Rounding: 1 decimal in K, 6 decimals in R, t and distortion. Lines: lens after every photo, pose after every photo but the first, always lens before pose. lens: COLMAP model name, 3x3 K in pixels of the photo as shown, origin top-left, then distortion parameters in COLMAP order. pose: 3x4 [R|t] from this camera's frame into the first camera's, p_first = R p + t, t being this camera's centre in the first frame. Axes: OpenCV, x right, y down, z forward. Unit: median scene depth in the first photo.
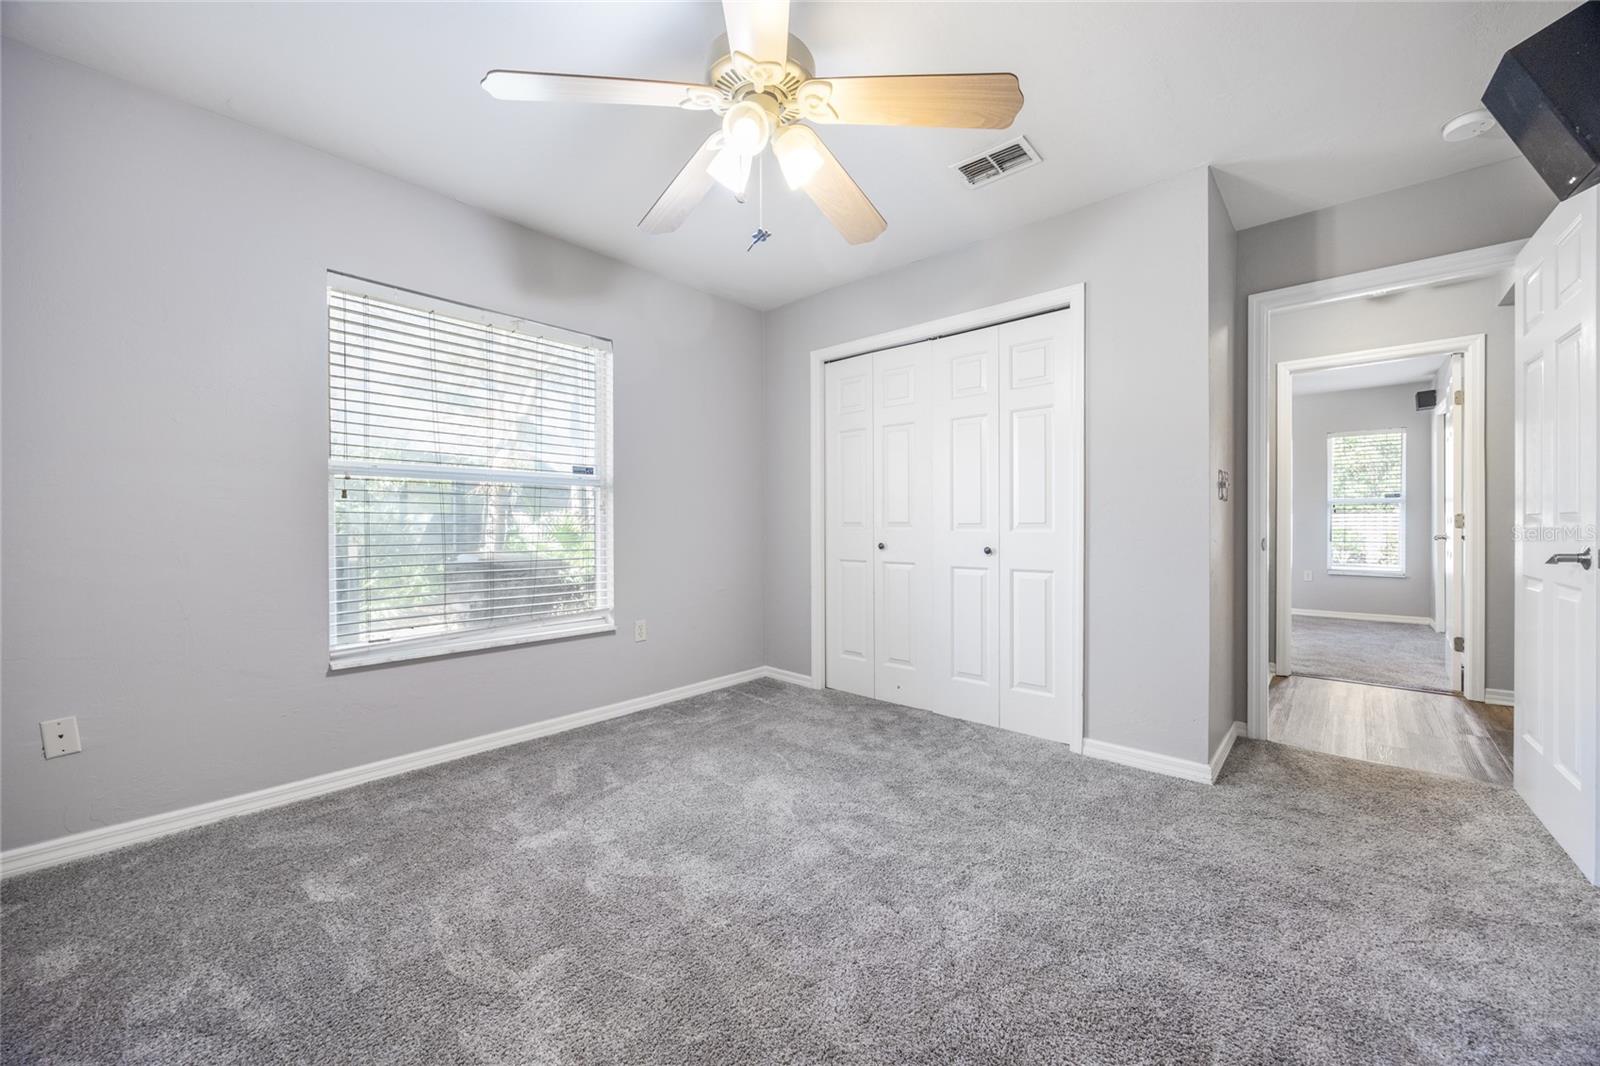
lens RADIAL K [[609.1, 0, 784.6], [0, 609.1, 531.1], [0, 0, 1]] dist [0.001184, -0.000336]
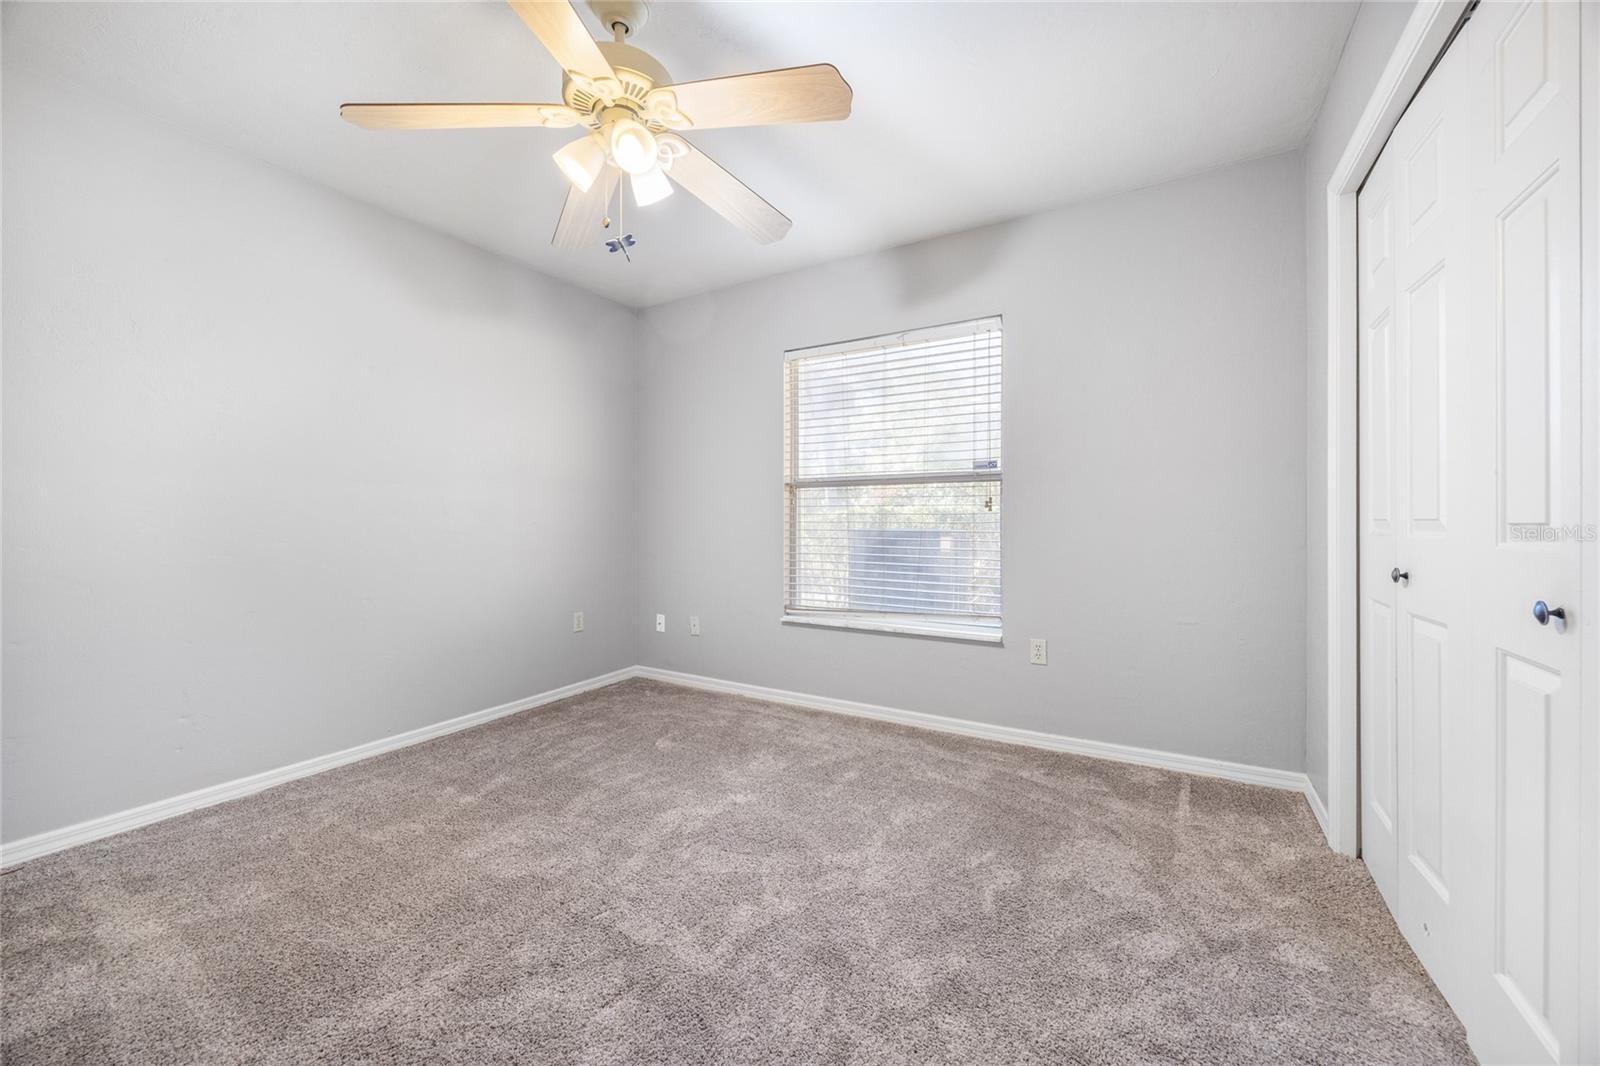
lens RADIAL K [[609.1, 0, 821.8], [0, 609.1, 525.9], [0, 0, 1]] dist [0.001184, -0.000336]
pose [[0.218056, 0.005720, -0.975919, 0.625494], [-0.007915, 0.999960, 0.004092, -0.008811], [0.975904, 0.006832, 0.218093, 0.663768]]
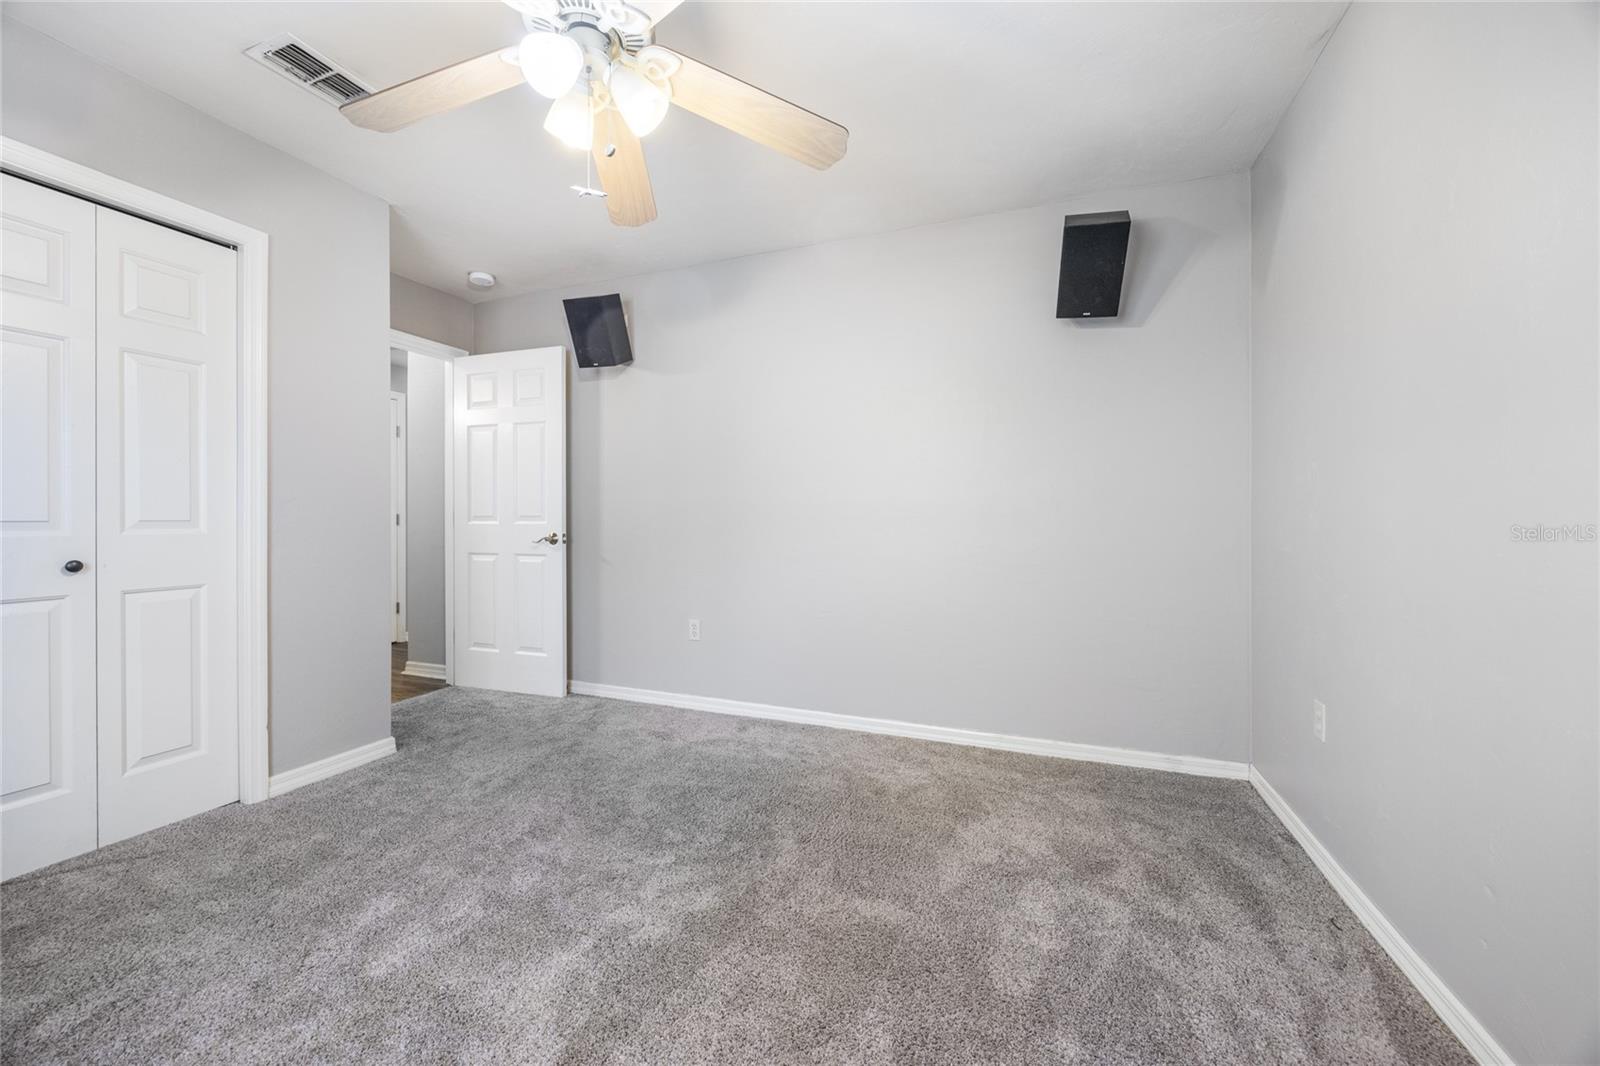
lens RADIAL K [[609.1, 0, 800.6], [0, 609.1, 524.2], [0, 0, 1]] dist [0.001184, -0.000336]
pose [[-0.382396, 0.005618, 0.923981, -0.564135], [0.015330, 0.999882, 0.000265, 0.001227], [-0.923871, 0.014266, -0.382437, 0.638980]]
